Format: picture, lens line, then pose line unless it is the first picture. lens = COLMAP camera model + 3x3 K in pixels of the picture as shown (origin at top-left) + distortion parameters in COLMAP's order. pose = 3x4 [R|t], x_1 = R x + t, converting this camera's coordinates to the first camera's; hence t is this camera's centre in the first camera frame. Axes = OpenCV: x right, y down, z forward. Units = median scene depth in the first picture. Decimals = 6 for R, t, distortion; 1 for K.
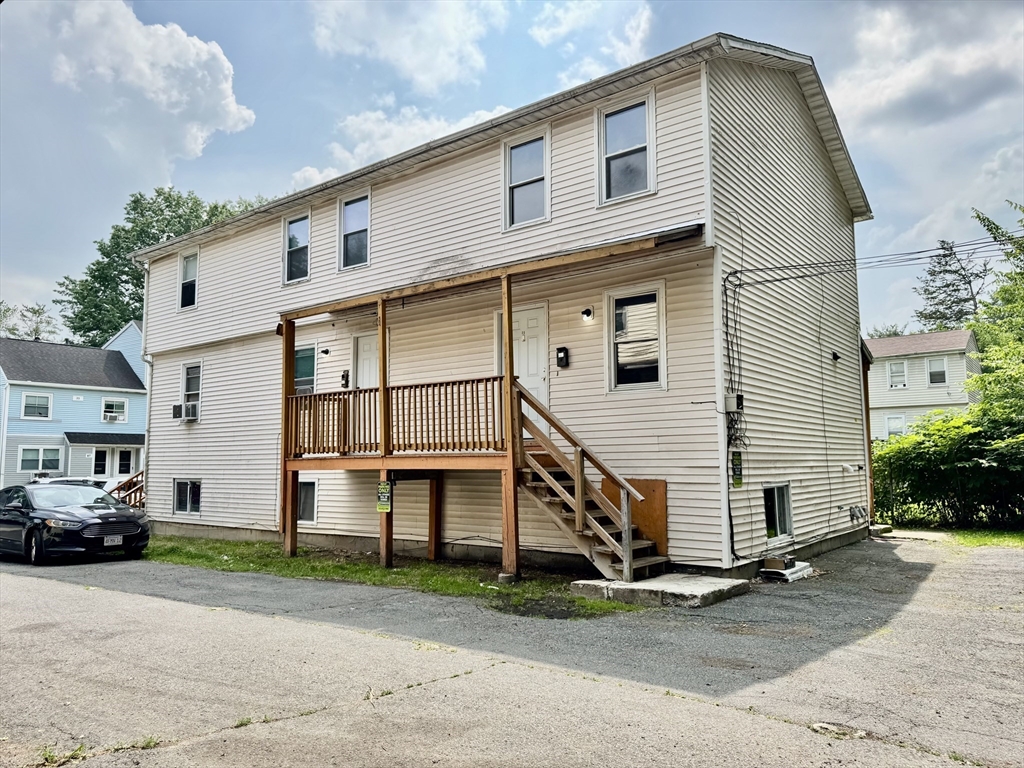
lens RADIAL K [[725.6, 0, 512.0], [0, 725.6, 384.0], [0, 0, 1]] dist [0.053363, -0.067471]
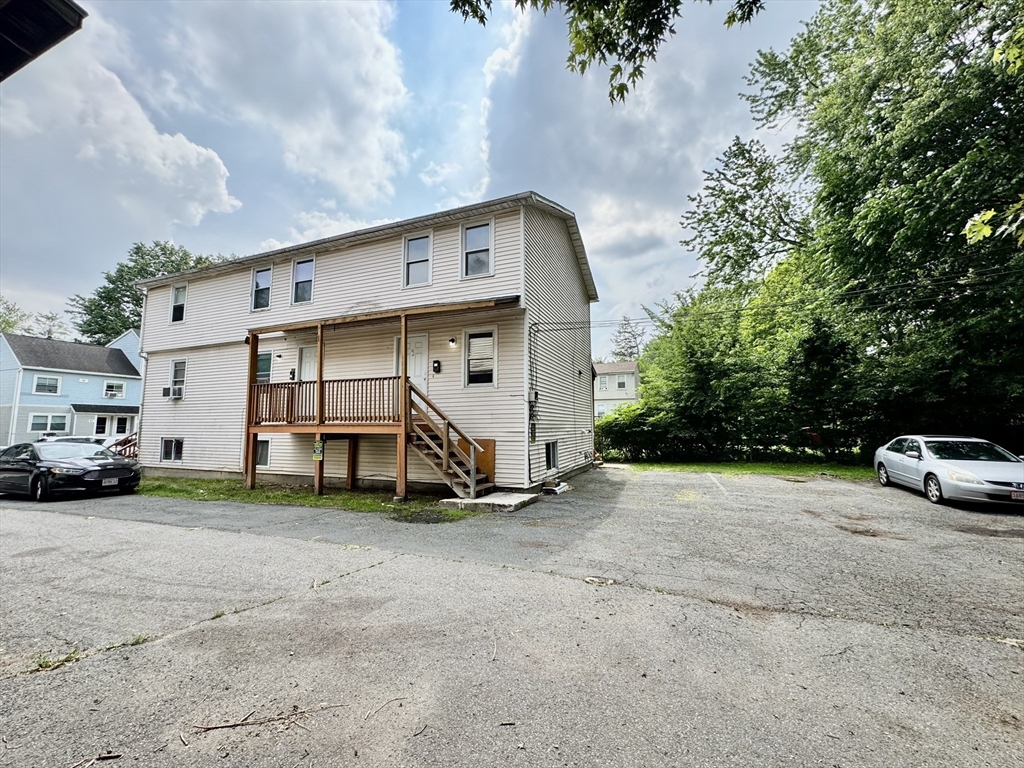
lens RADIAL K [[411.0, 0, 510.4], [0, 411.0, 381.5], [0, 0, 1]] dist [-0.003608, 0.000494]
pose [[0.963020, 0.033820, 0.267299, -0.019527], [-0.033073, 0.999426, -0.007298, -0.000730], [-0.267392, -0.001812, 0.963586, 0.033864]]
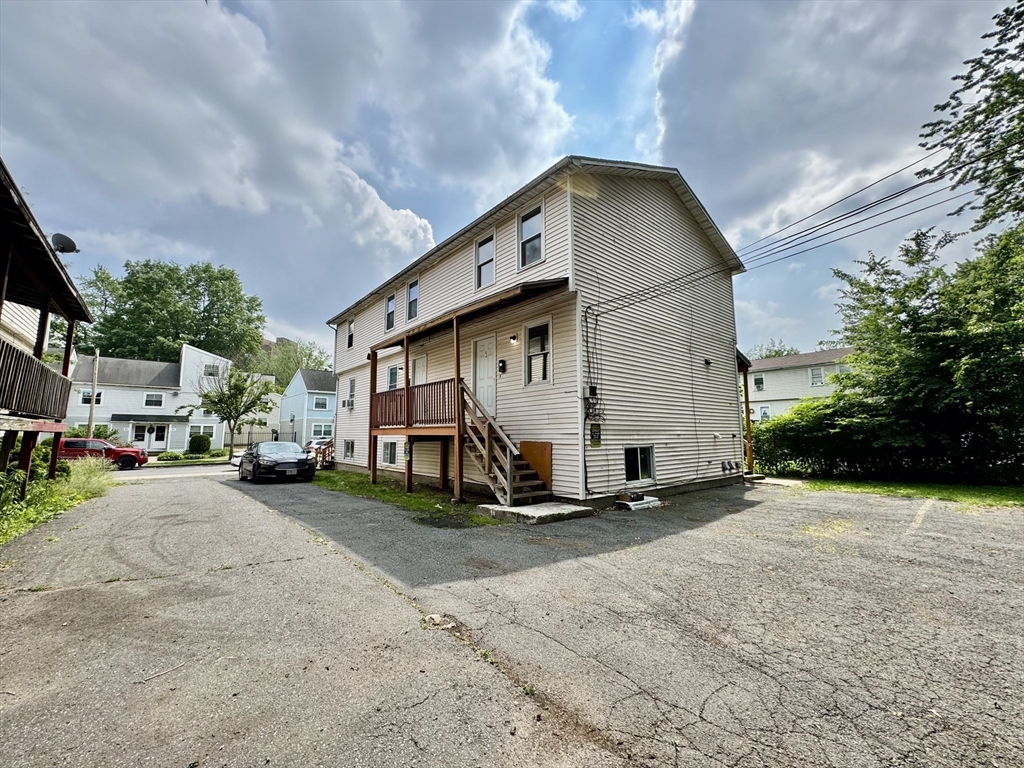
lens RADIAL K [[411.0, 0, 510.4], [0, 411.0, 381.5], [0, 0, 1]] dist [-0.003608, 0.000494]
pose [[0.977246, -0.022007, -0.210965, 0.290488], [0.017741, 0.999599, -0.022089, 0.018554], [0.211366, 0.017844, 0.977244, 0.107809]]
